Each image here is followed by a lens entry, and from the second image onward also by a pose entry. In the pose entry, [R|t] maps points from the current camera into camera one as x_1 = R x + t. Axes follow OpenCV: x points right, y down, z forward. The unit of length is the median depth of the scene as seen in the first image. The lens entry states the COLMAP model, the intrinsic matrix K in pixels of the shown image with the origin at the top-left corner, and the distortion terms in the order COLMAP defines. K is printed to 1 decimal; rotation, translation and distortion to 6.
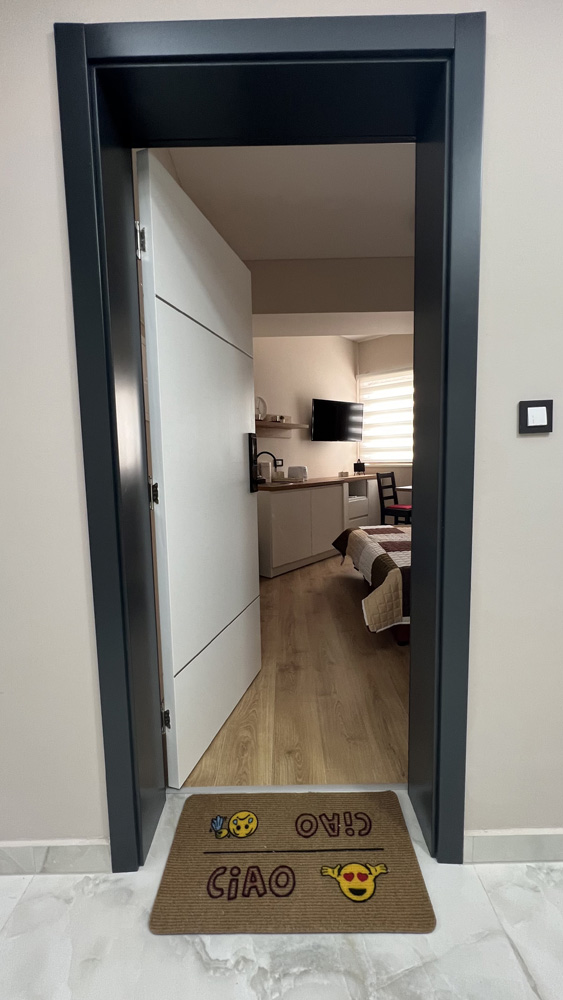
lens RADIAL K [[404.2, 0, 280.0], [0, 404.2, 507.1], [0, 0, 1]] dist [0.001738, -0.000120]
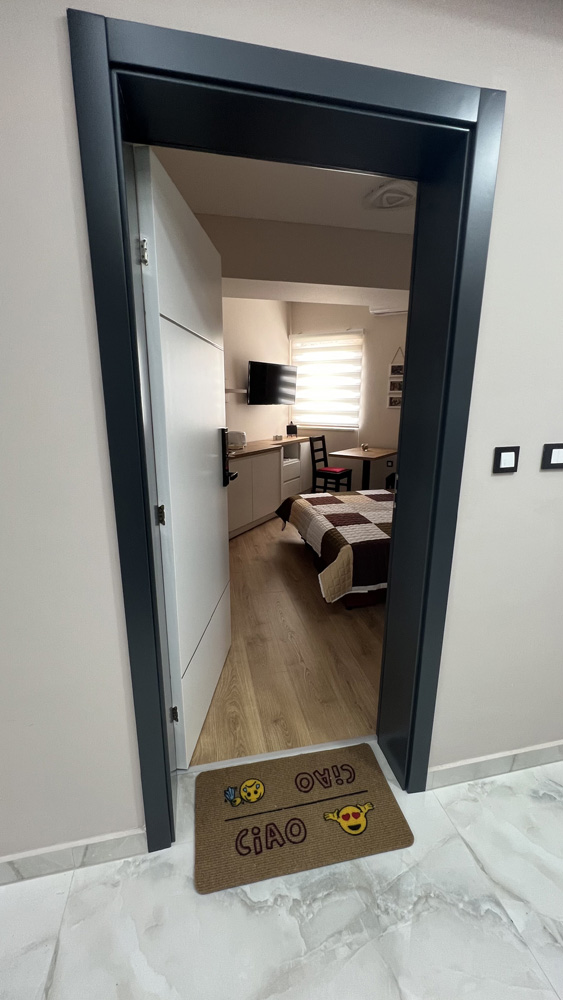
lens RADIAL K [[403.1, 0, 281.0], [0, 403.1, 507.9], [0, 0, 1]] dist [-0.001814, 0.000790]
pose [[0.976563, -0.029154, 0.213249, -0.243363], [-0.001072, 0.990112, 0.140274, -0.203982], [-0.215230, -0.137215, 0.966875, -0.042388]]
